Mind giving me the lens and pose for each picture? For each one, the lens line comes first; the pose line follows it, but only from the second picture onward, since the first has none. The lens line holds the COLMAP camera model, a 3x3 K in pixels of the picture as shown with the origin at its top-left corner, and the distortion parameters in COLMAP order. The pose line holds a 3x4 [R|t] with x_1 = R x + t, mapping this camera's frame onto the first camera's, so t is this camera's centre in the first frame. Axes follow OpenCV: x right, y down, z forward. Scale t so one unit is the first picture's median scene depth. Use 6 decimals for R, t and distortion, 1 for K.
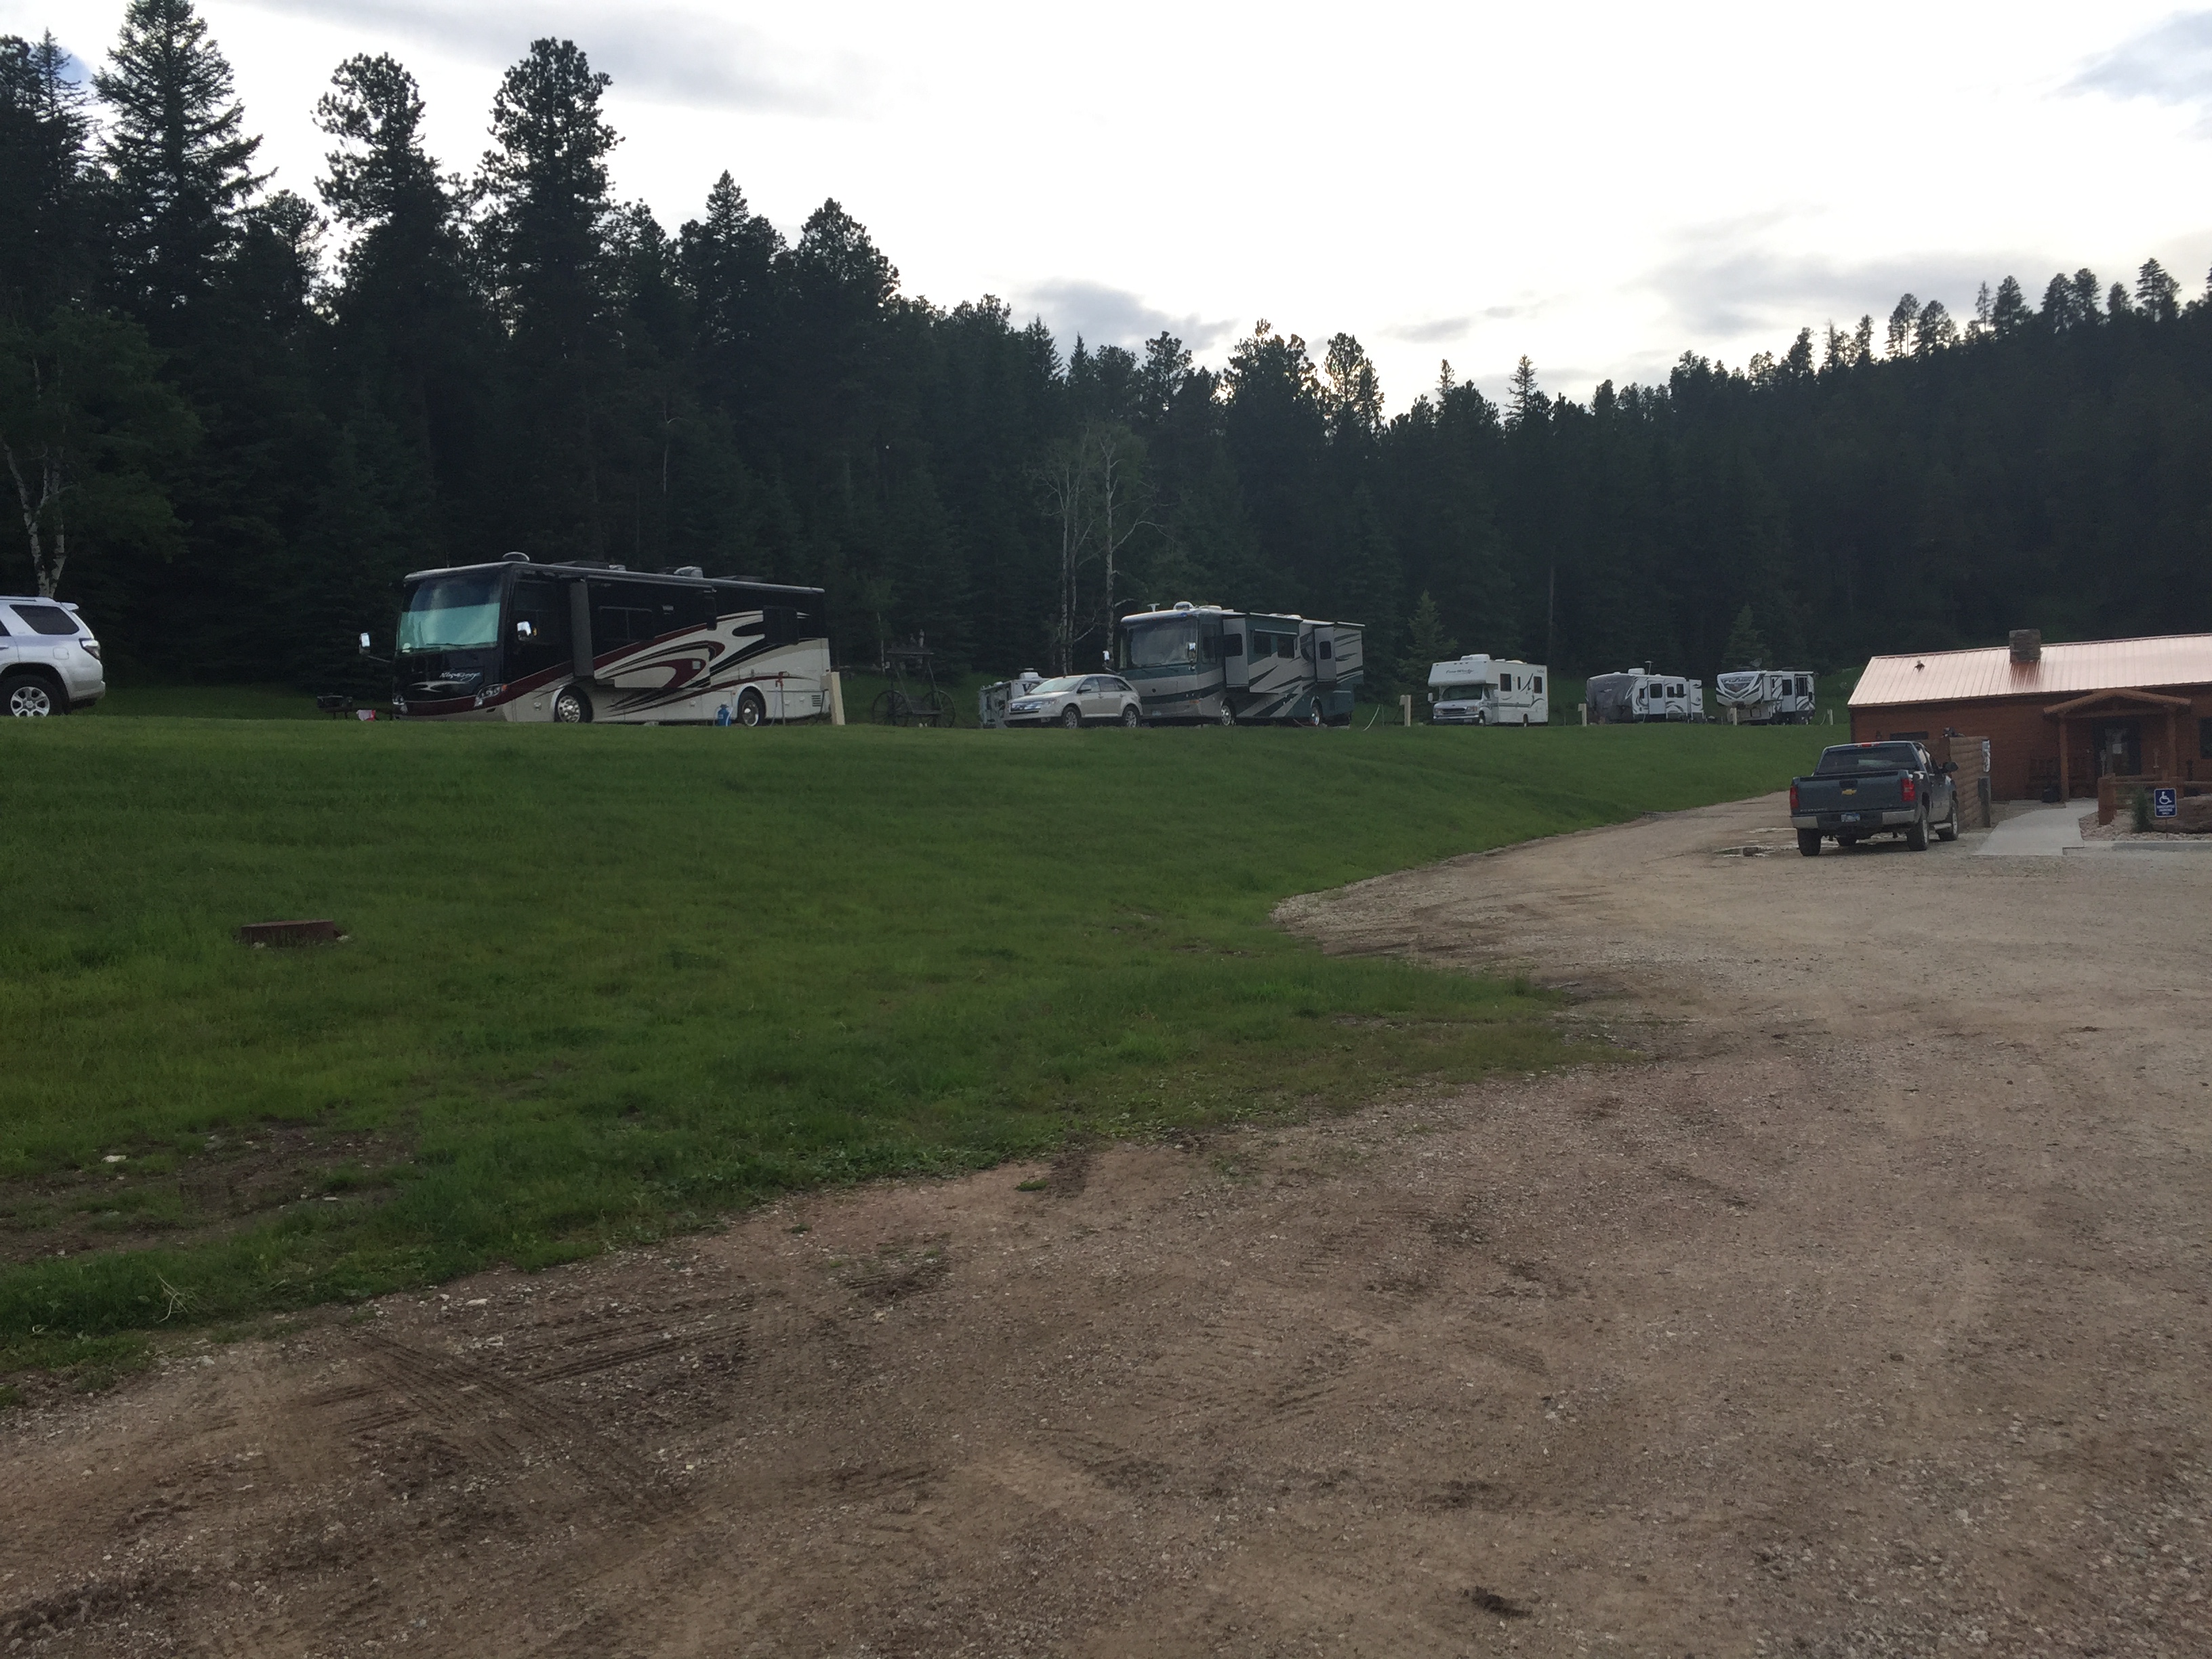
lens RADIAL K [[1884.1, 0, 1106.0], [0, 1884.1, 829.5], [0, 0, 1]] dist [-0.000046, -0.000048]
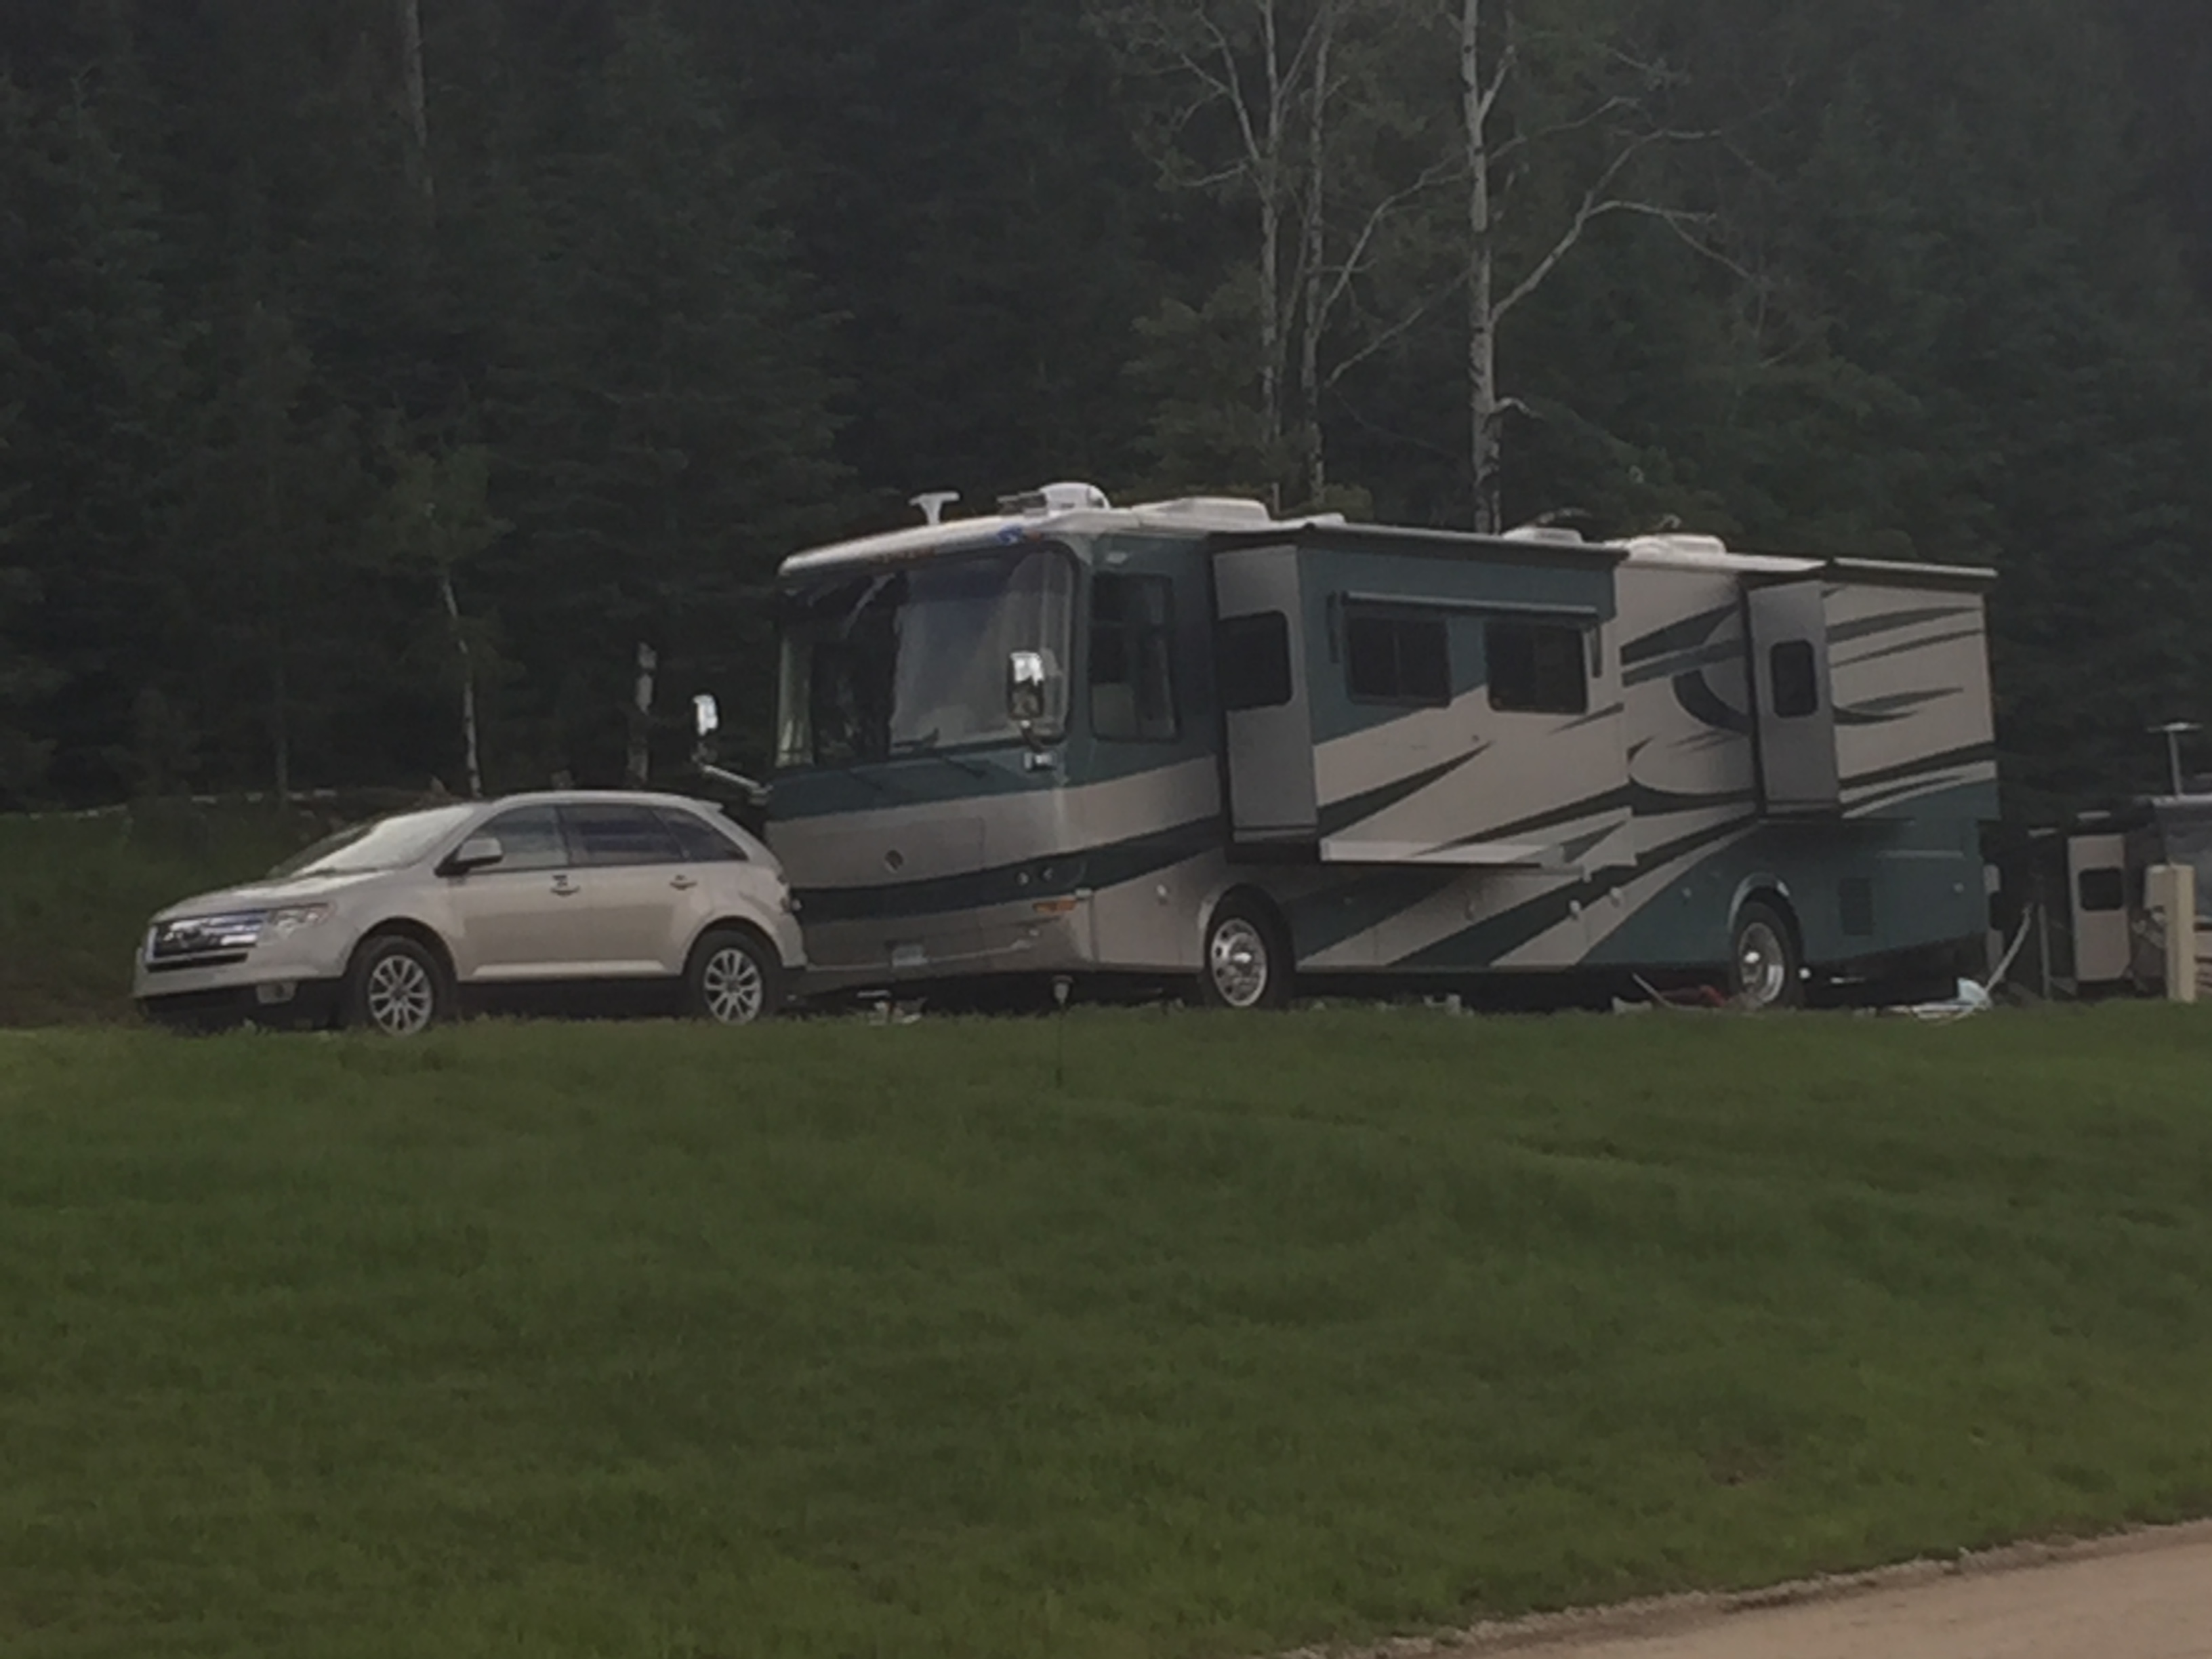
lens RADIAL K [[6857.7, 0, 1106.0], [0, 6857.7, 829.5], [0, 0, 1]] dist [-0.526157, -0.035468]
pose [[0.986548, -0.017214, -0.162562, 0.182767], [0.003883, 0.996628, -0.081966, -0.008081], [0.163425, 0.080232, 0.983288, 0.168869]]
